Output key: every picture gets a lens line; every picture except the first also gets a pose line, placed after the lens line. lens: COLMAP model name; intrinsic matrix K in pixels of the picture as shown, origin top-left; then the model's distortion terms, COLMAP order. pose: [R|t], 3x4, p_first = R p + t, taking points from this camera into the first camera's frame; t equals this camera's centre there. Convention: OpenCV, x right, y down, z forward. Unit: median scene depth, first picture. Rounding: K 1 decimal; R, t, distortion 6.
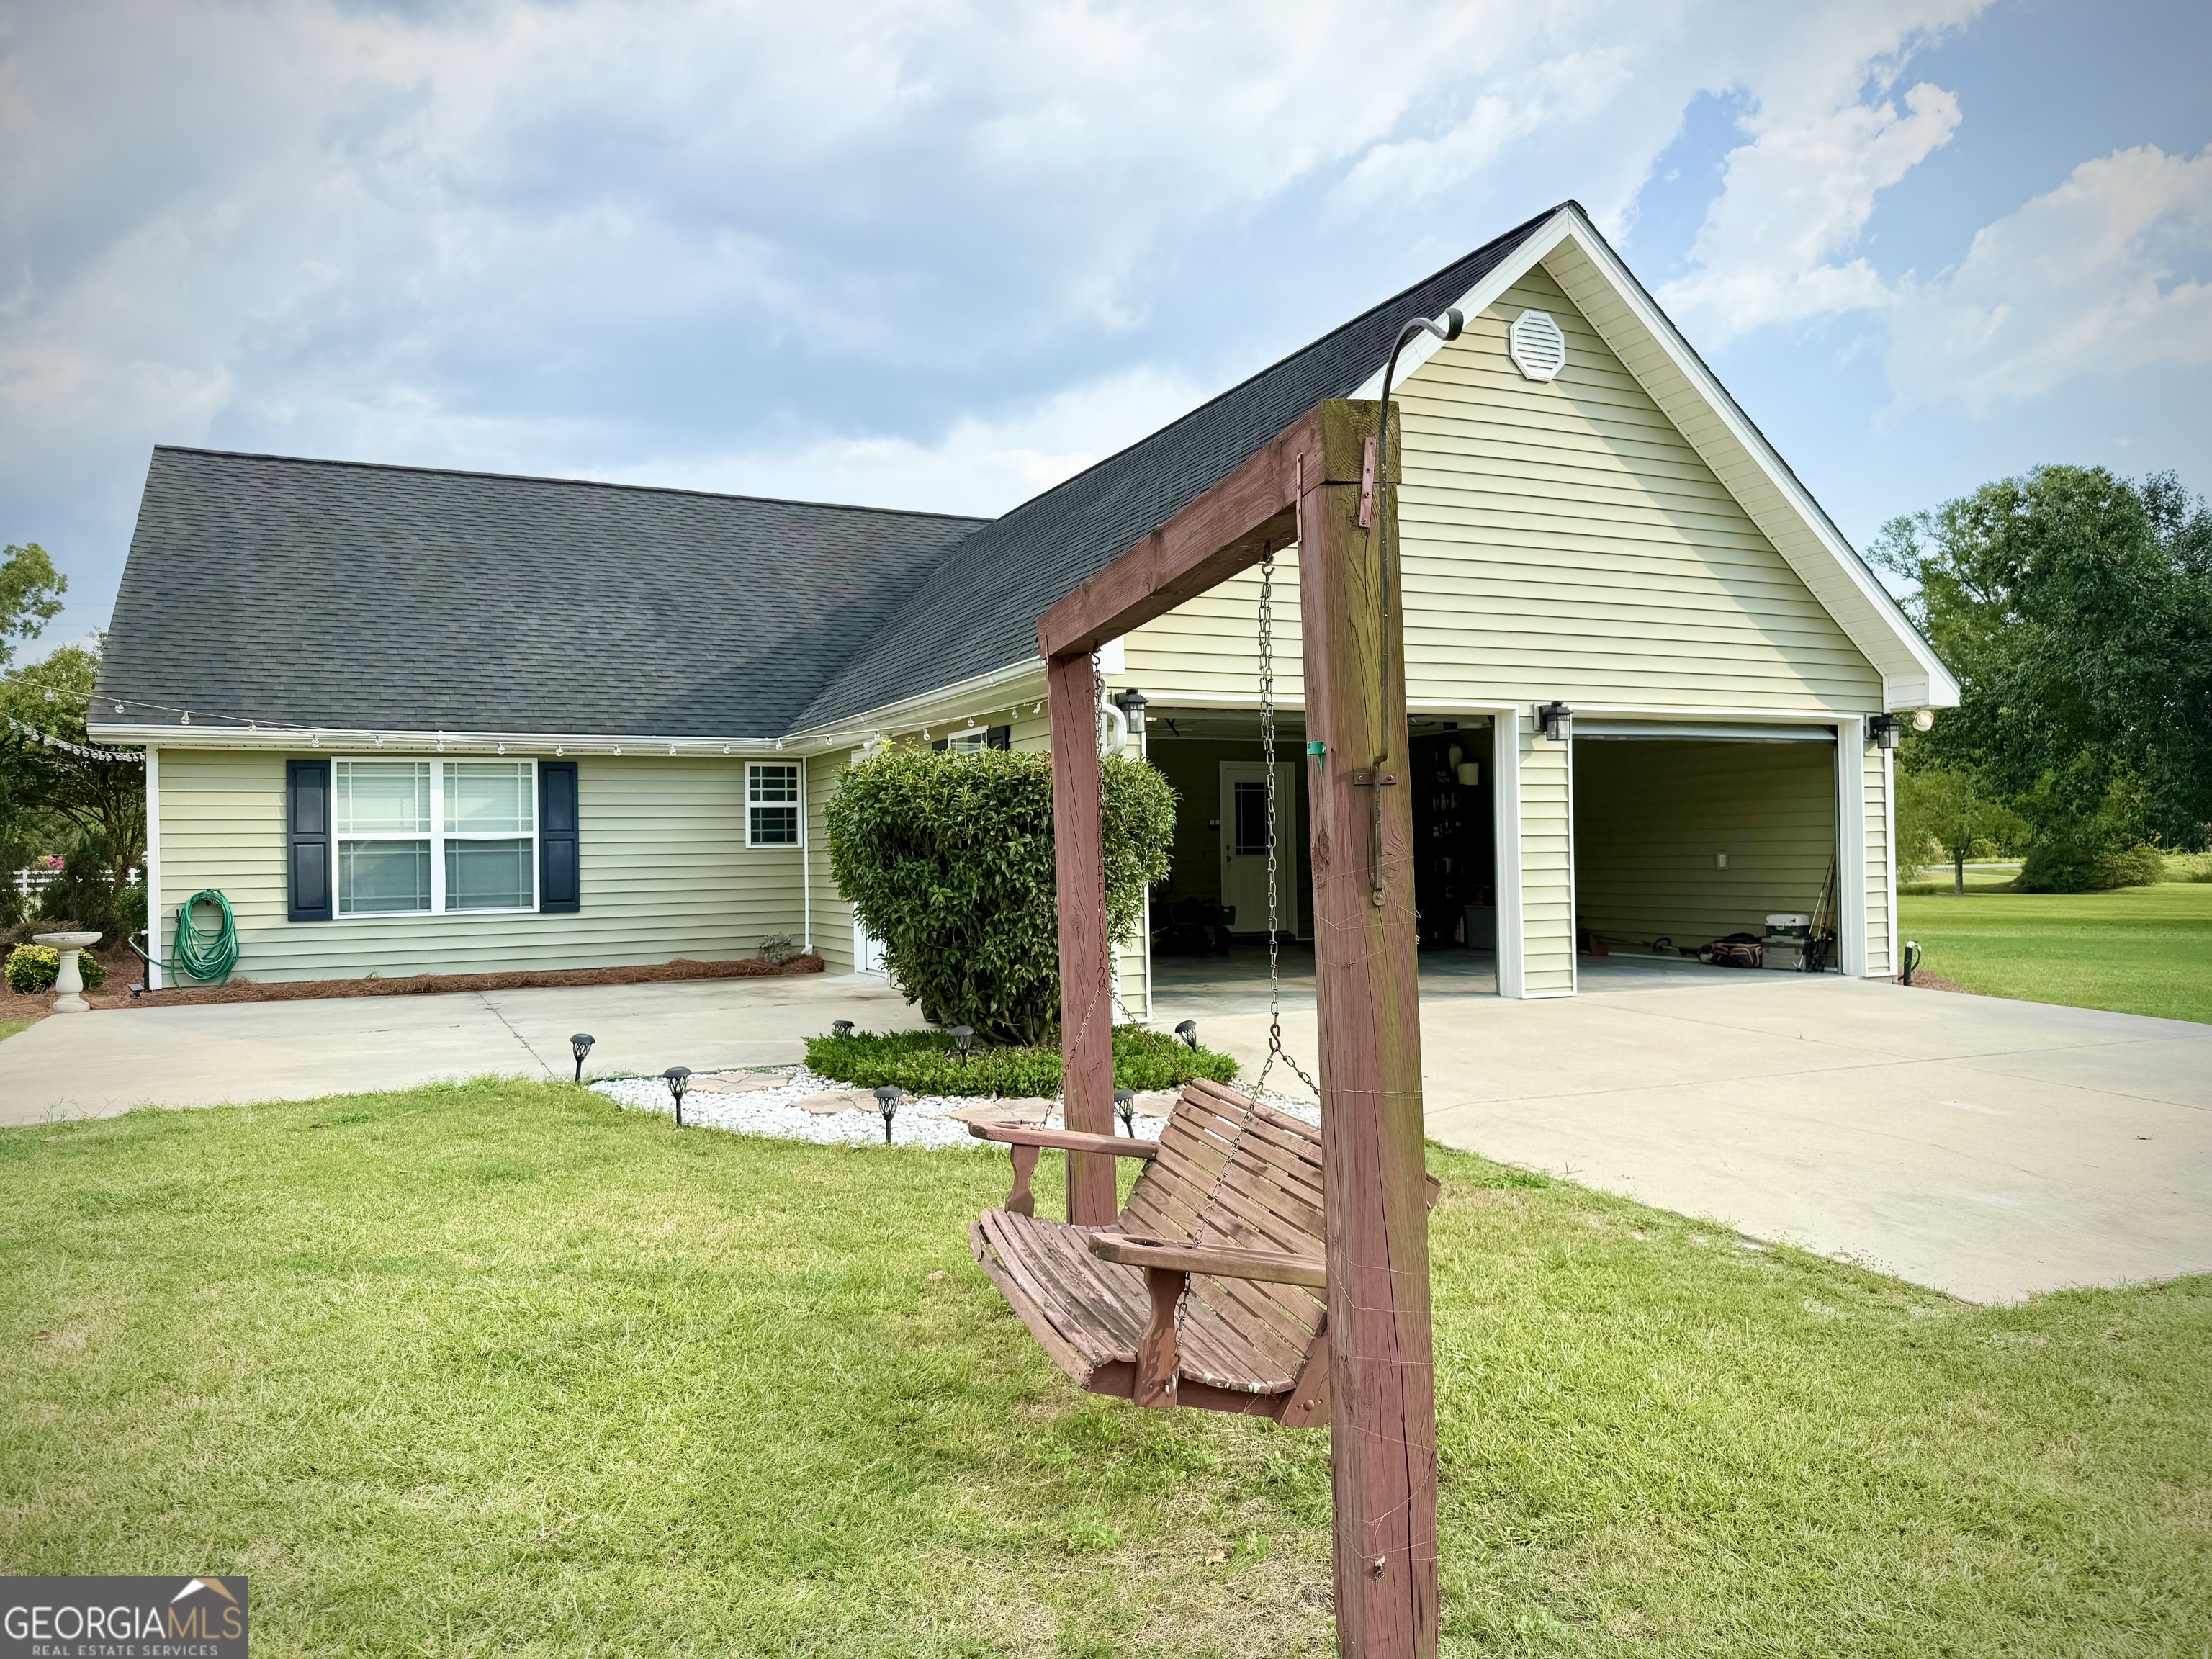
lens RADIAL K [[1535.6, 0, 1106.0], [0, 1535.6, 829.5], [0, 0, 1]] dist [-0.001194, -0.000029]
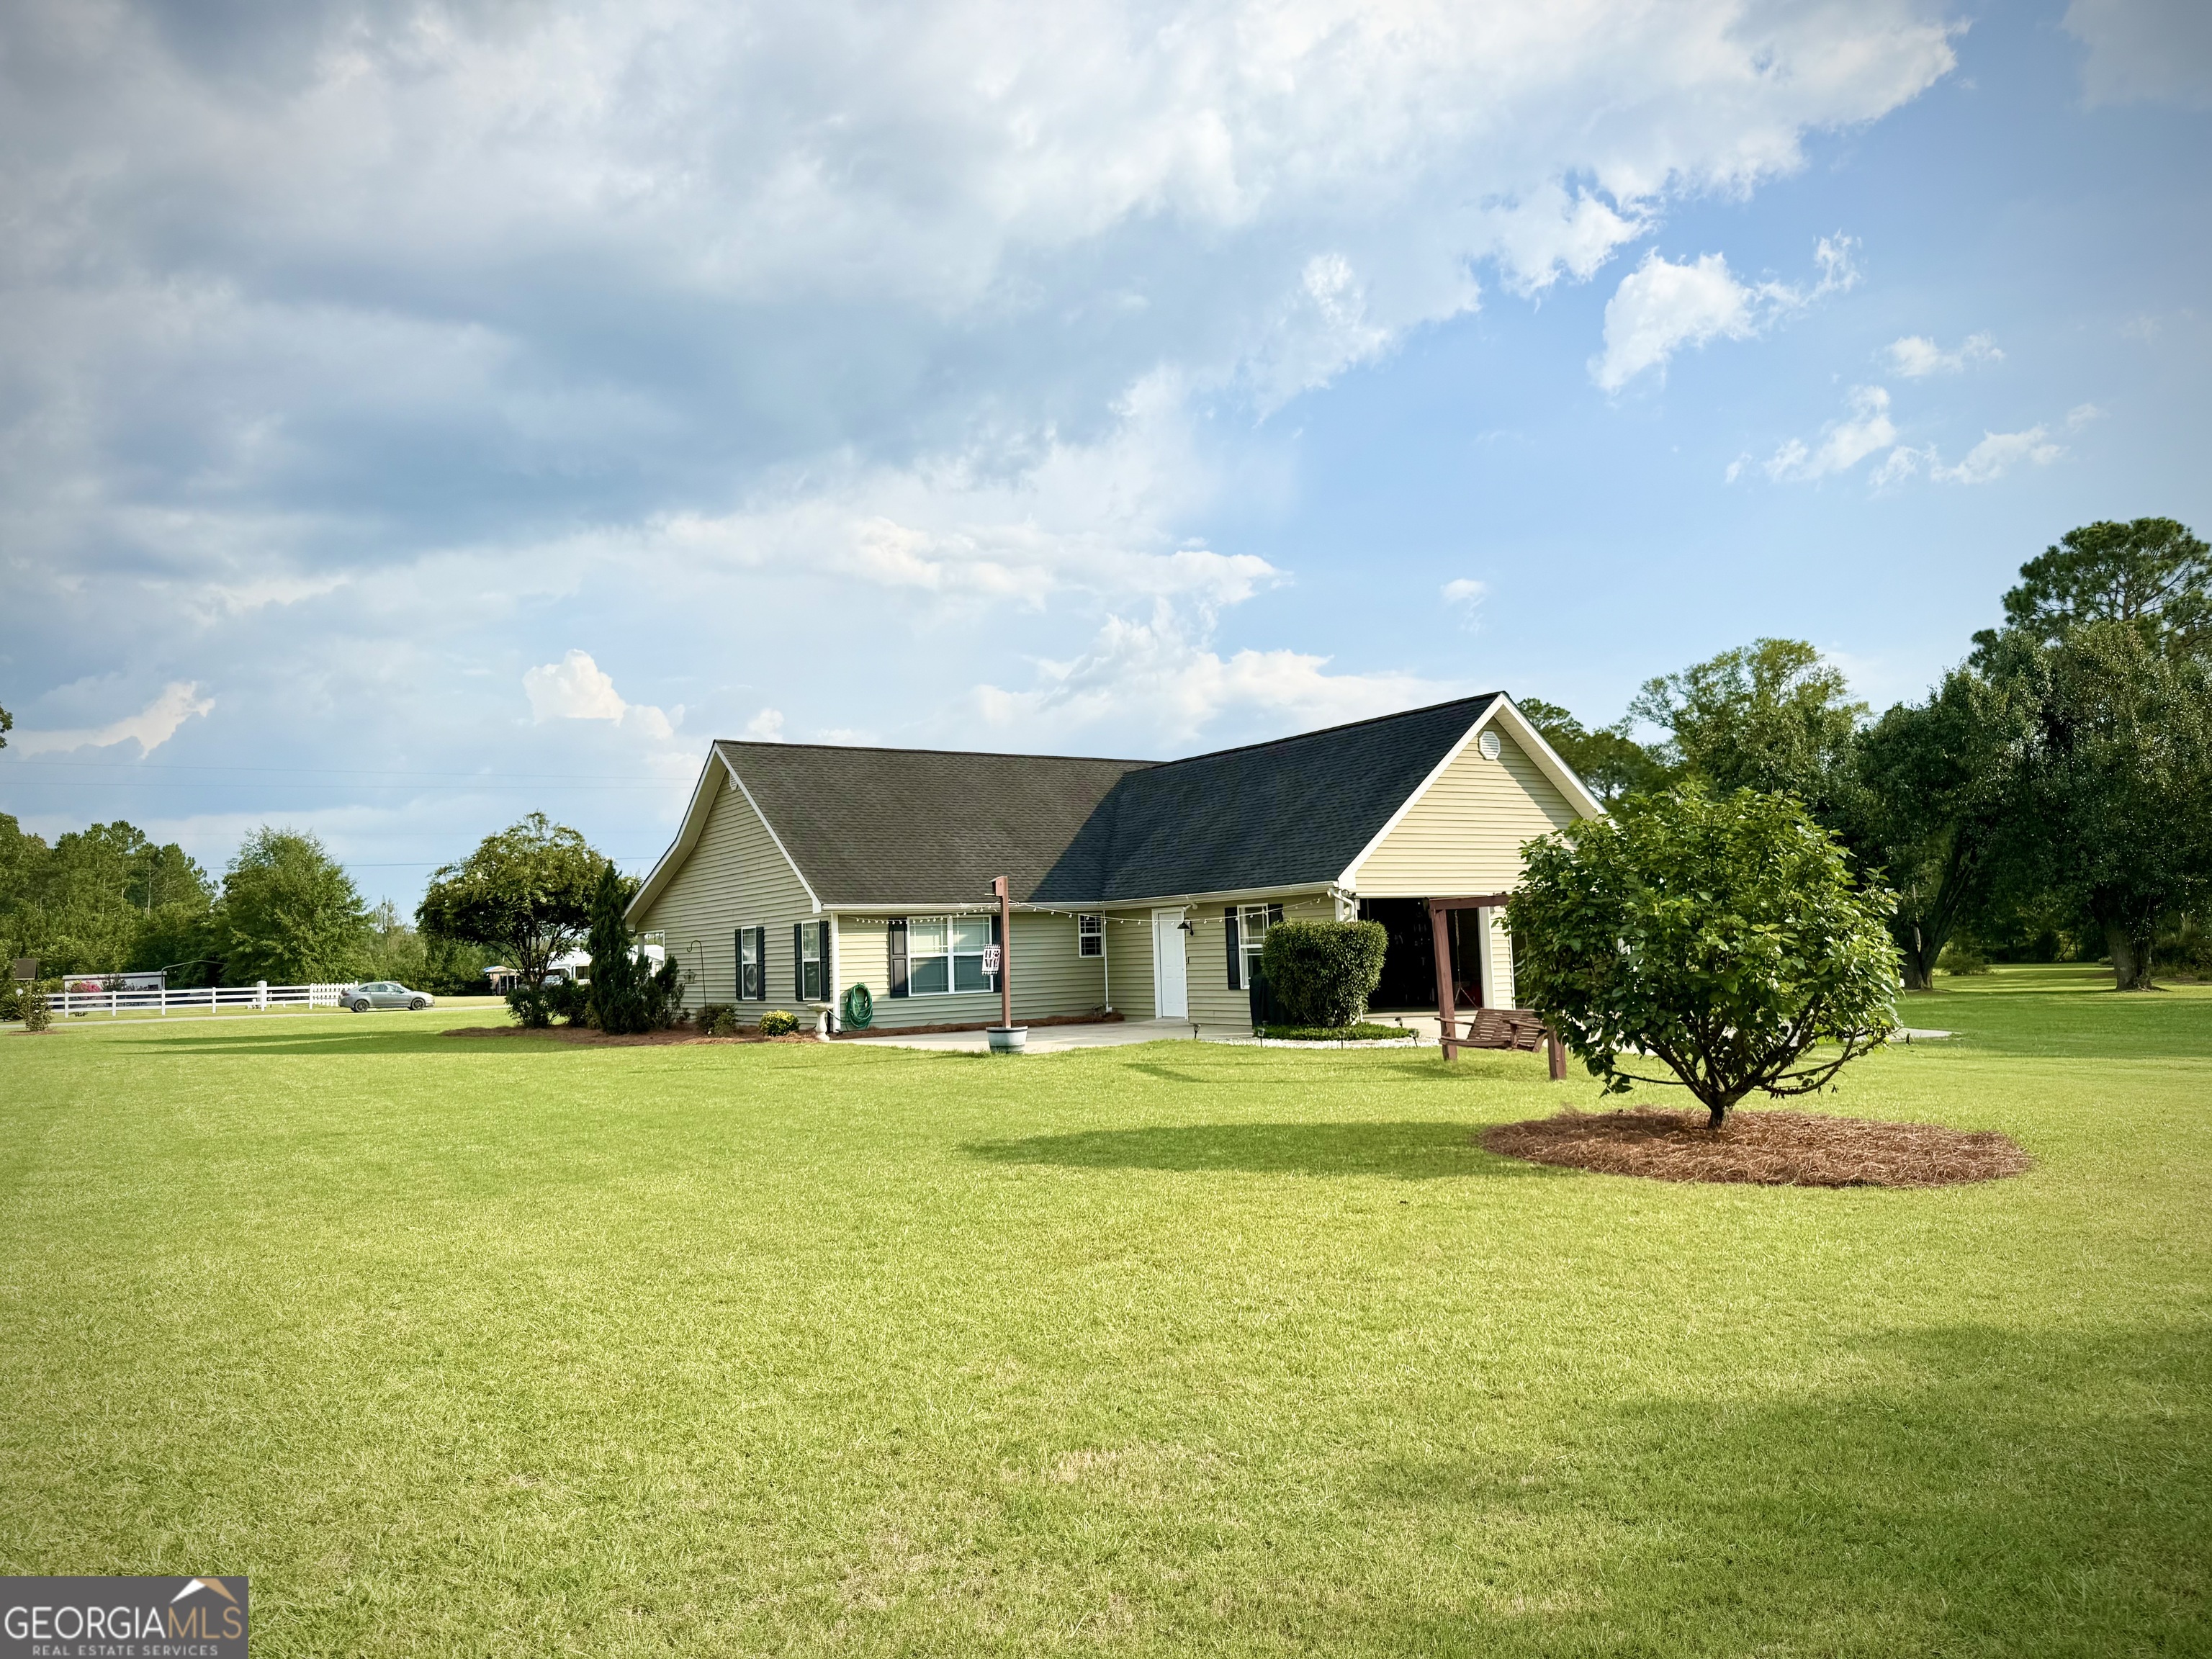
lens RADIAL K [[1529.7, 0, 1106.0], [0, 1529.7, 829.5], [0, 0, 1]] dist [0.057025, 0.001069]
pose [[0.992059, -0.006869, 0.125587, -0.438984], [0.015335, 0.997664, -0.066573, -0.020241], [-0.124836, 0.067970, 0.989846, -0.918572]]
